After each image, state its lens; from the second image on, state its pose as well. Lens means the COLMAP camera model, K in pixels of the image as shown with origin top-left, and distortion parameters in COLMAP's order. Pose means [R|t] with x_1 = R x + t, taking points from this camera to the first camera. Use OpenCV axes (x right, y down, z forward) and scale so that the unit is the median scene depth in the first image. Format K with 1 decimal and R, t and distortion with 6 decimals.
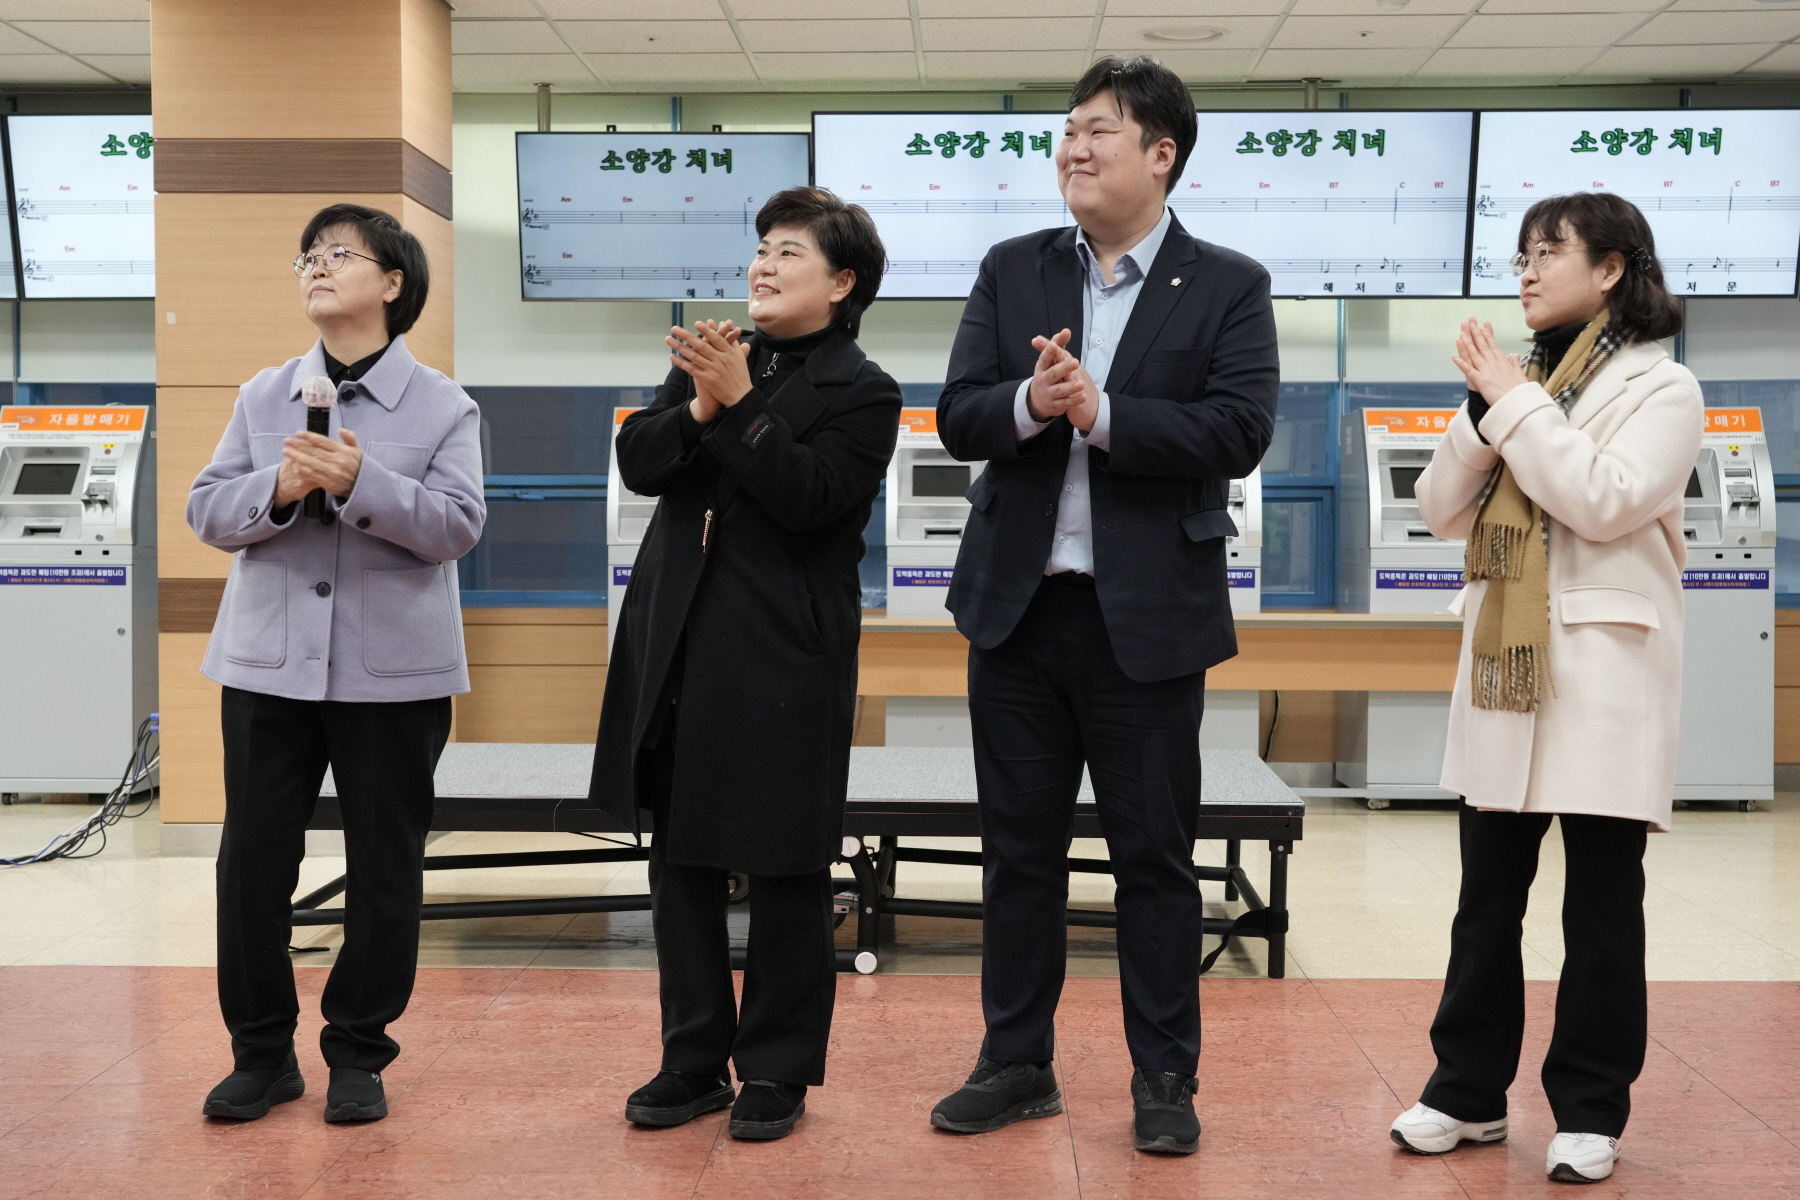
lens RADIAL K [[2442.9, 0, 811.3], [0, 2442.9, 673.1], [0, 0, 1]] dist [0.007823, 0.000000]
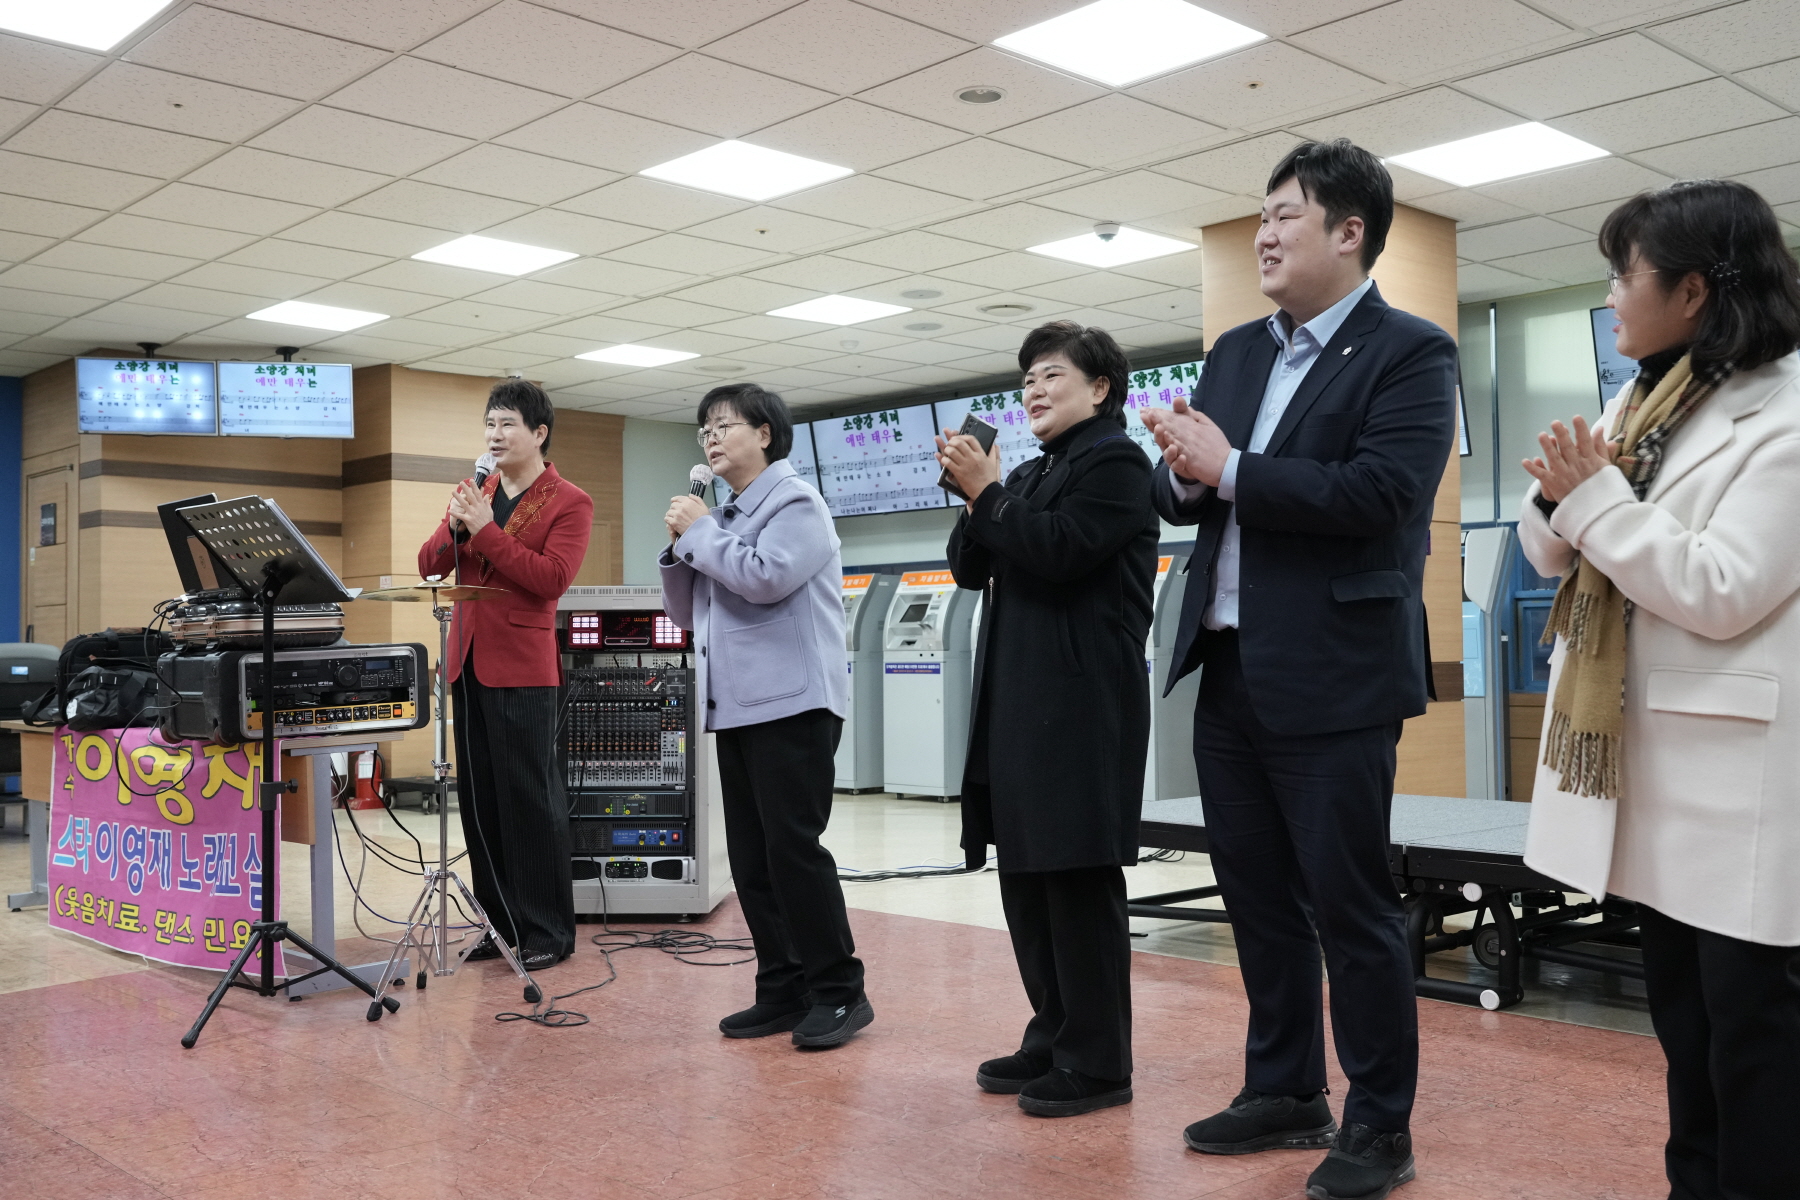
lens RADIAL K [[1706.1, 0, 898.4], [0, 1706.1, 601.2], [0, 0, 1]] dist [0.042175, 0.000000]
pose [[0.714575, -0.023472, -0.699165, 1.495019], [-0.042099, 0.996183, -0.076470, 0.032208], [0.698291, 0.084078, 0.710859, 1.000547]]
